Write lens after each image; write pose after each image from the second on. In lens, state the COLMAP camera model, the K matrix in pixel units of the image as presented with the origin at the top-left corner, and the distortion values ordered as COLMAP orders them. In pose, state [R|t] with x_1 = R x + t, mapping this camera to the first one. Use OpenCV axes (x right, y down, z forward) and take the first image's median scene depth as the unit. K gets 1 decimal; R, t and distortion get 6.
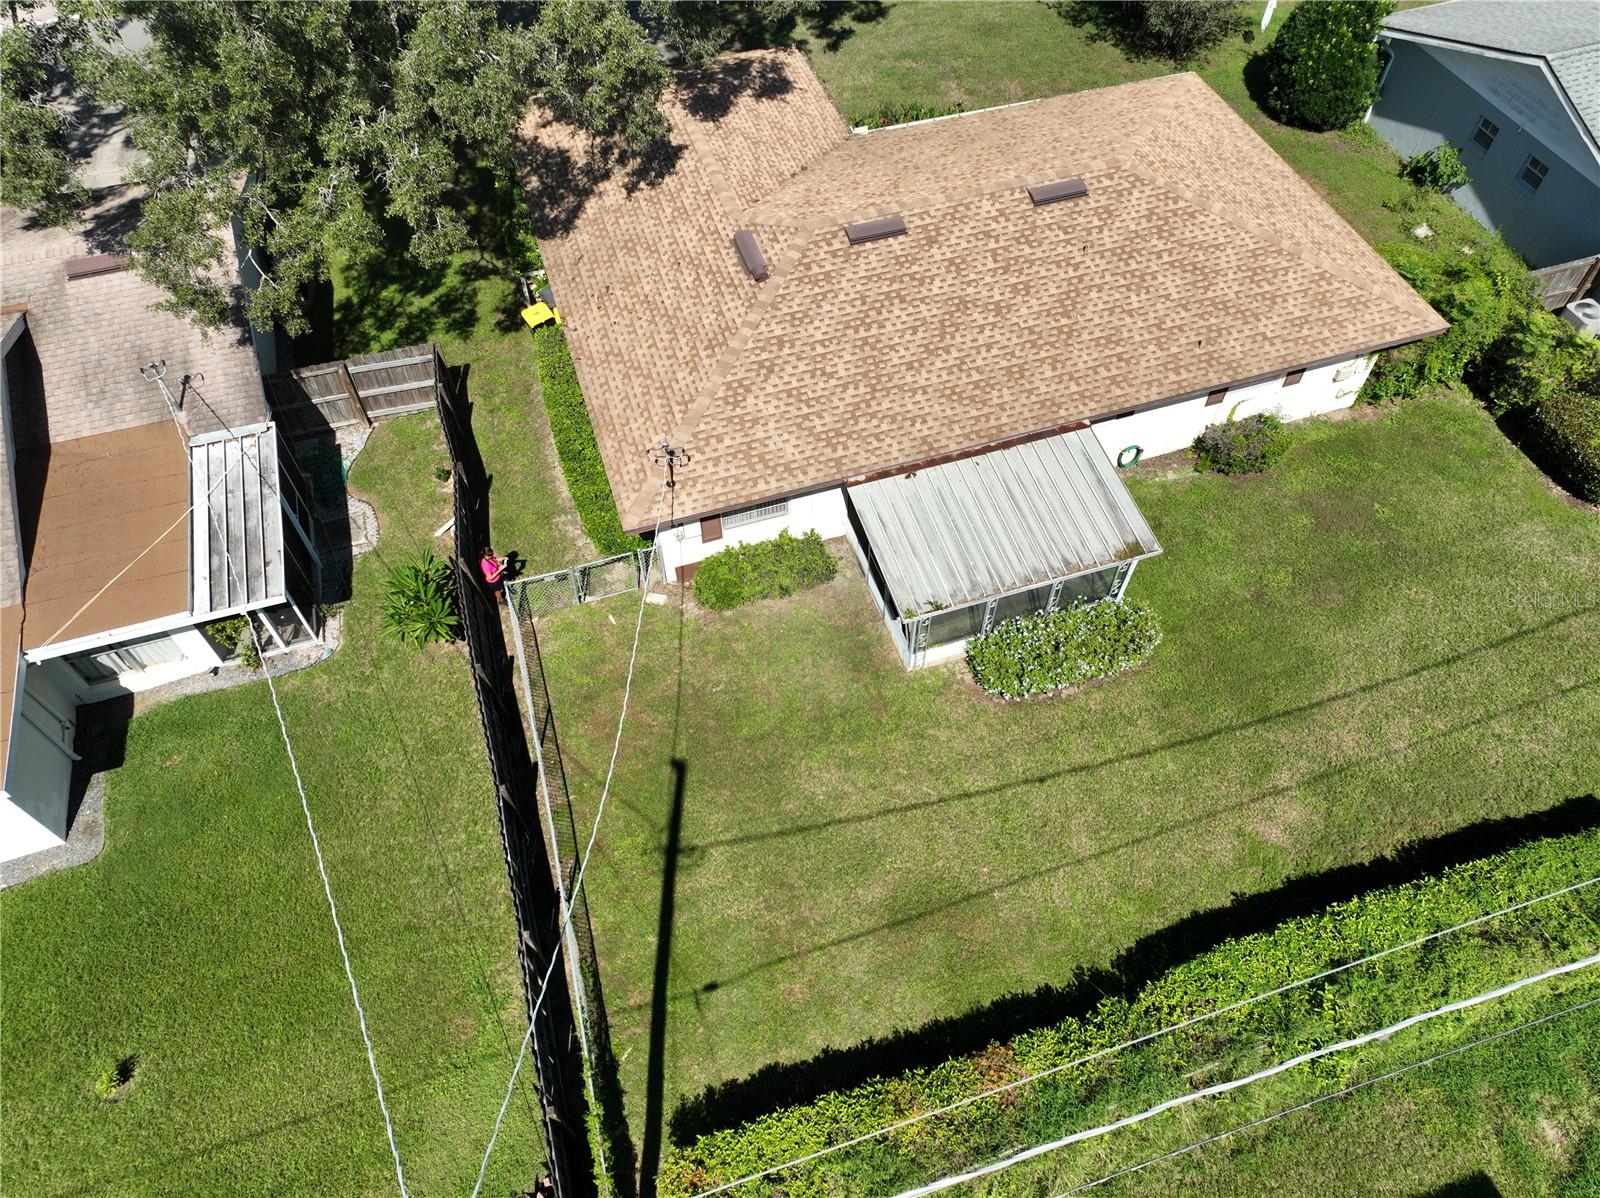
lens RADIAL K [[1108.6, 0, 806.0], [0, 1108.6, 603.9], [0, 0, 1]] dist [0.001912, 0.012972]
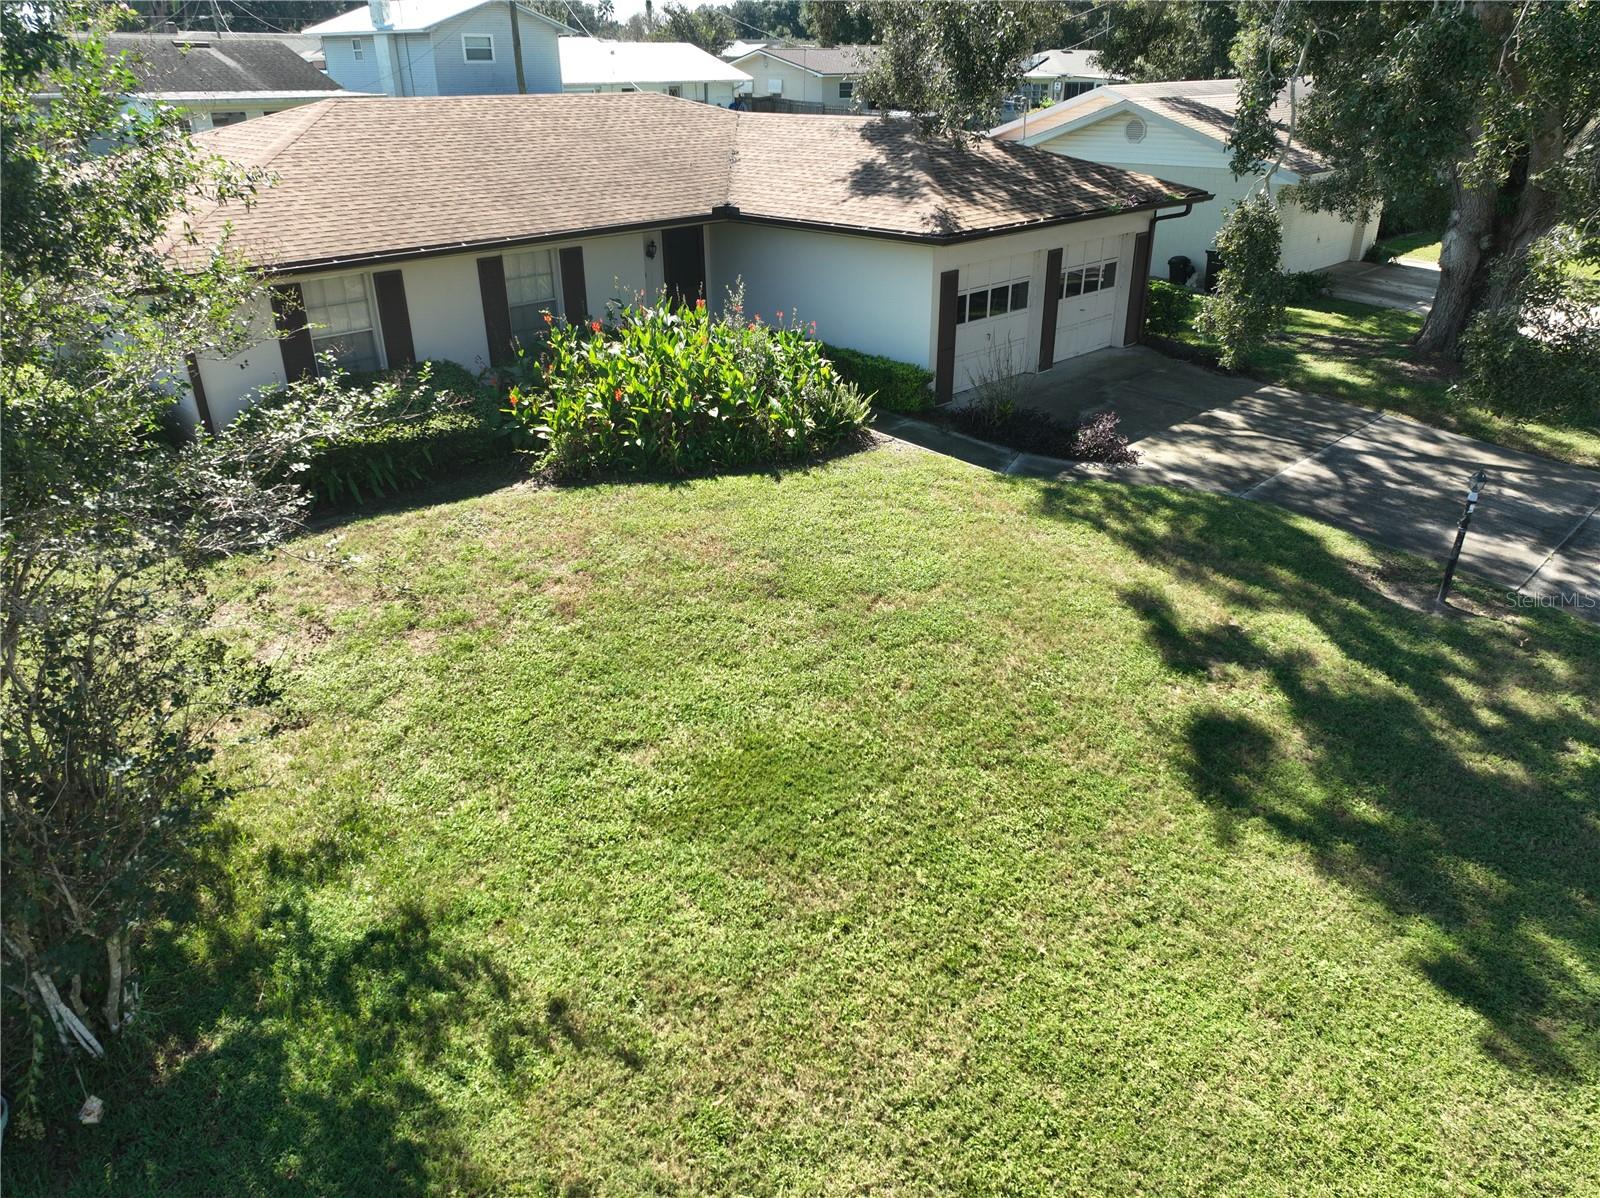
lens RADIAL K [[1108.6, 0, 790.0], [0, 1108.6, 610.2], [0, 0, 1]] dist [0.001912, 0.012972]
pose [[-0.890724, 0.211092, -0.402555, 0.392841], [-0.363799, 0.199878, 0.909780, -1.175567], [0.272509, 0.956812, -0.101241, 1.539673]]
